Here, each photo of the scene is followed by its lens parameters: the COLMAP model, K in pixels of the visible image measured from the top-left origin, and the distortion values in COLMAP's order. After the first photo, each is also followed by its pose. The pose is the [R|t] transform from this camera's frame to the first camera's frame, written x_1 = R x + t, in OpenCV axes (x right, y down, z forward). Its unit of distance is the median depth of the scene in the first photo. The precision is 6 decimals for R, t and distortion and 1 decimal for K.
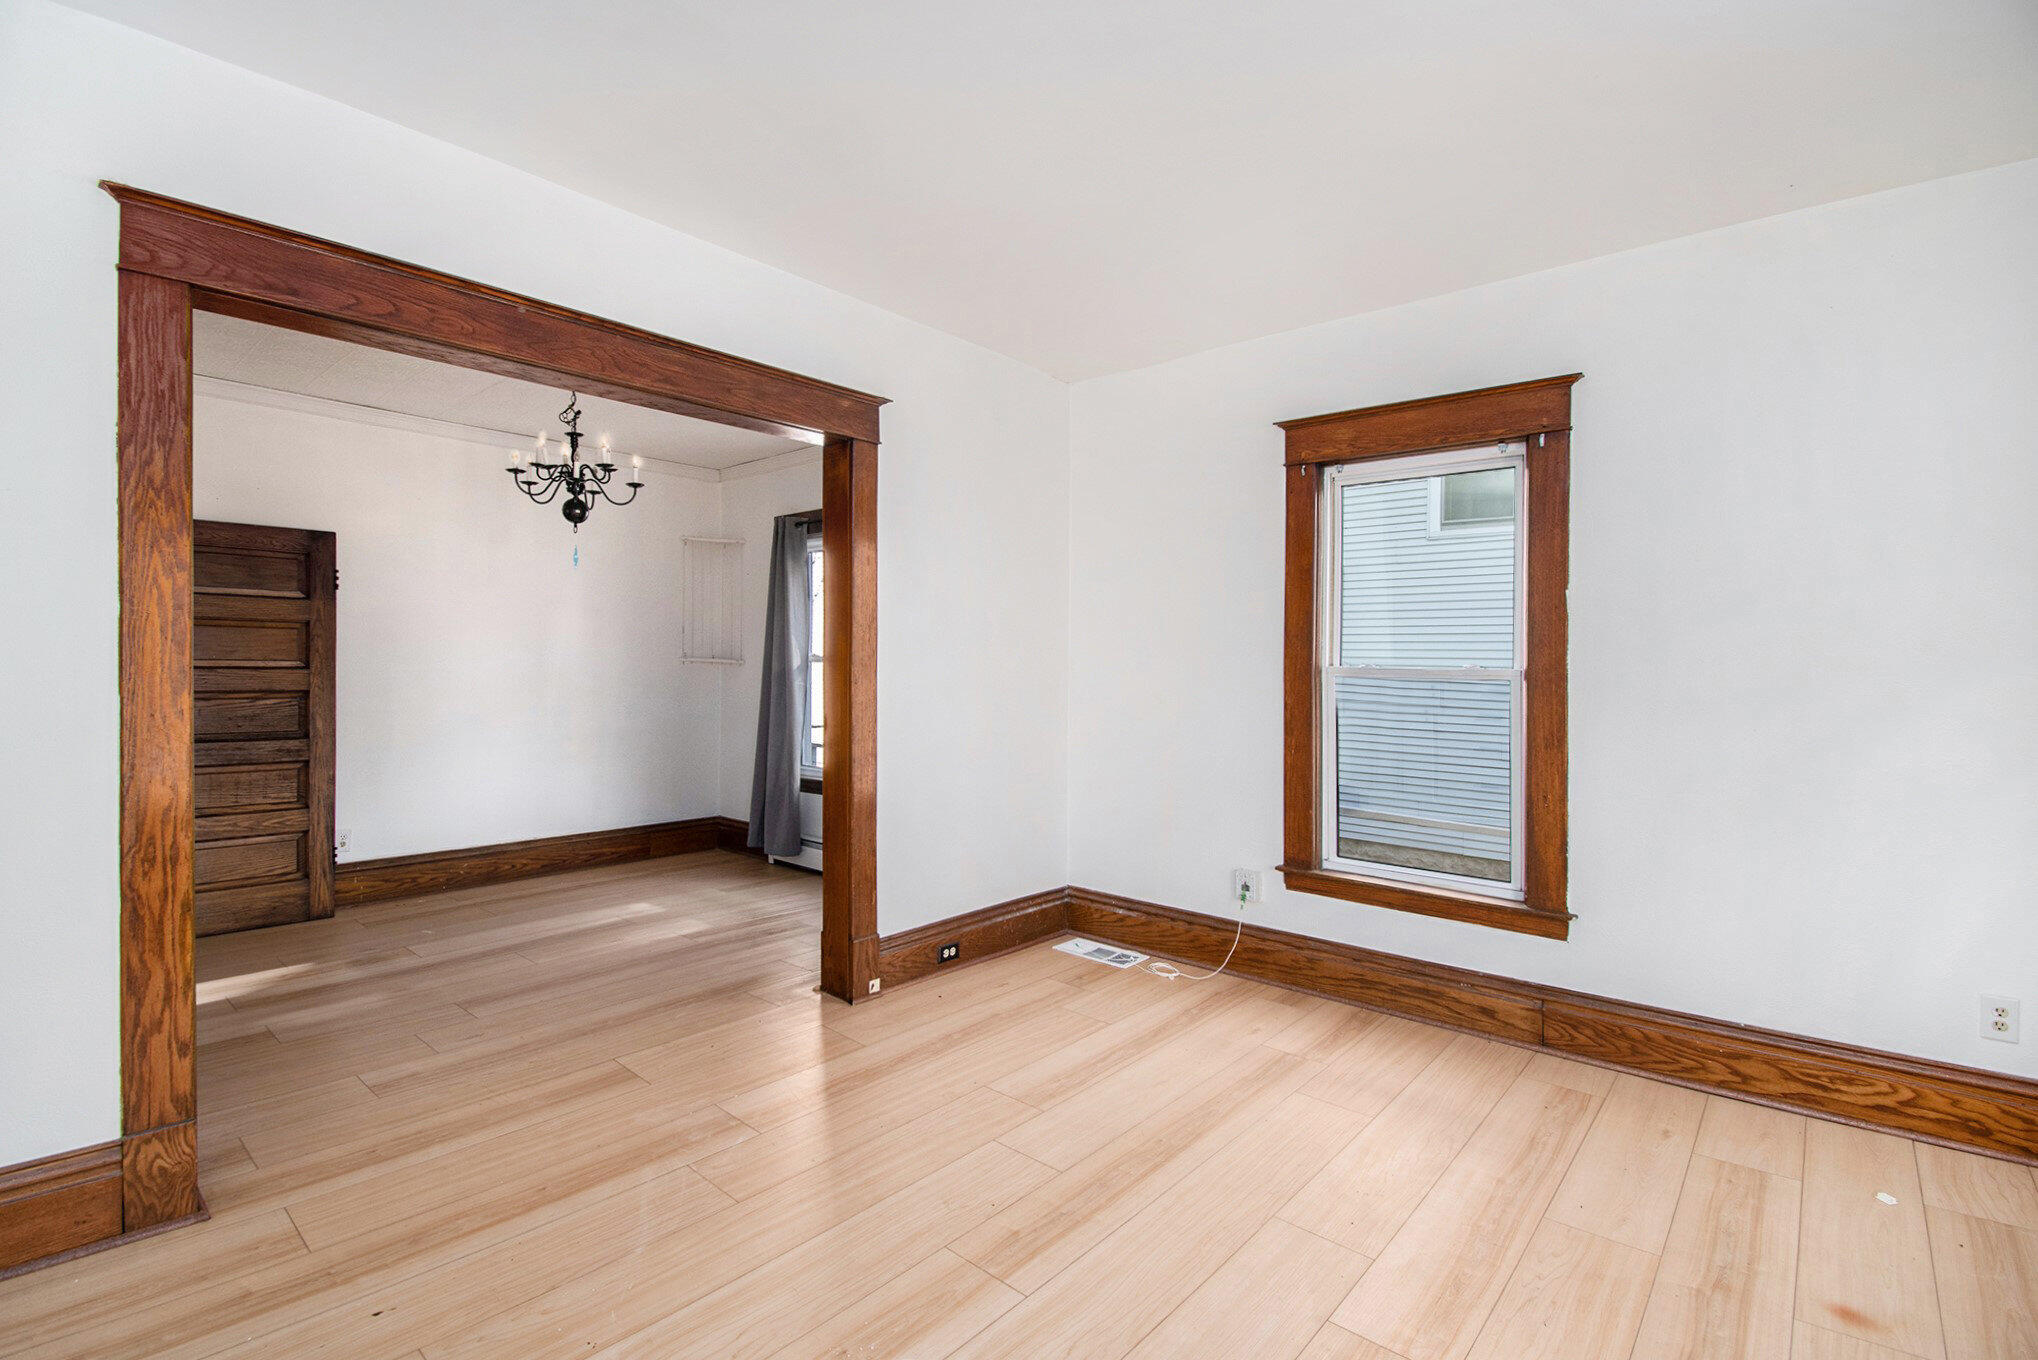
lens RADIAL K [[909.1, 0, 1017.6], [0, 909.1, 654.5], [0, 0, 1]] dist [-0.001780, -0.020046]
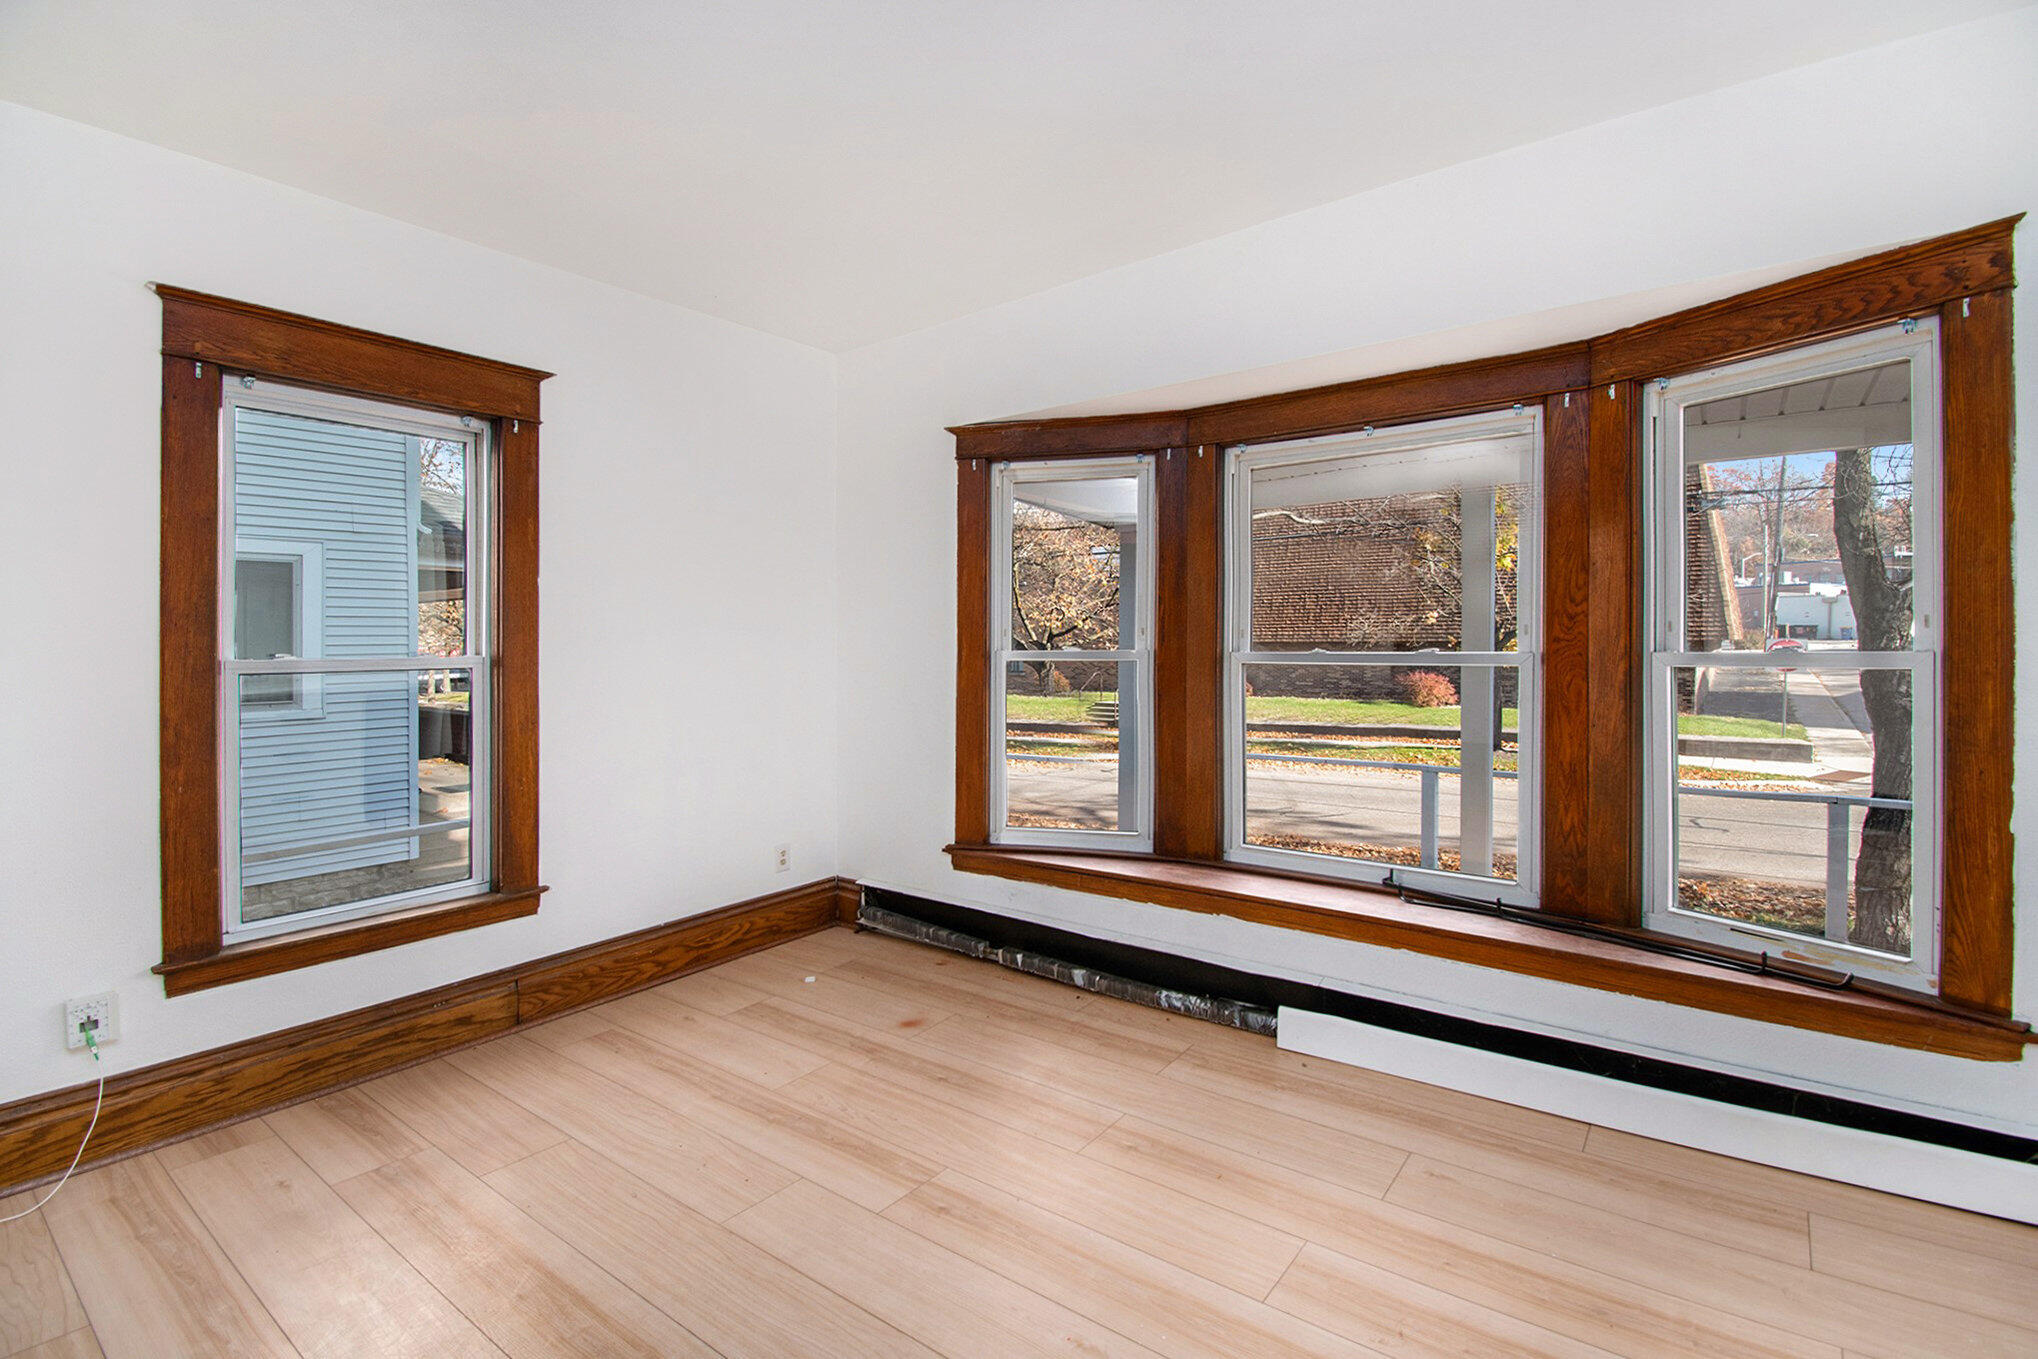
lens RADIAL K [[909.1, 0, 1017.6], [0, 909.1, 654.0], [0, 0, 1]] dist [-0.001780, -0.020046]
pose [[-0.075042, -0.023544, 0.996902, -0.456655], [0.003137, 0.999711, 0.023846, -0.006000], [-0.997175, 0.004916, -0.074946, 0.505401]]
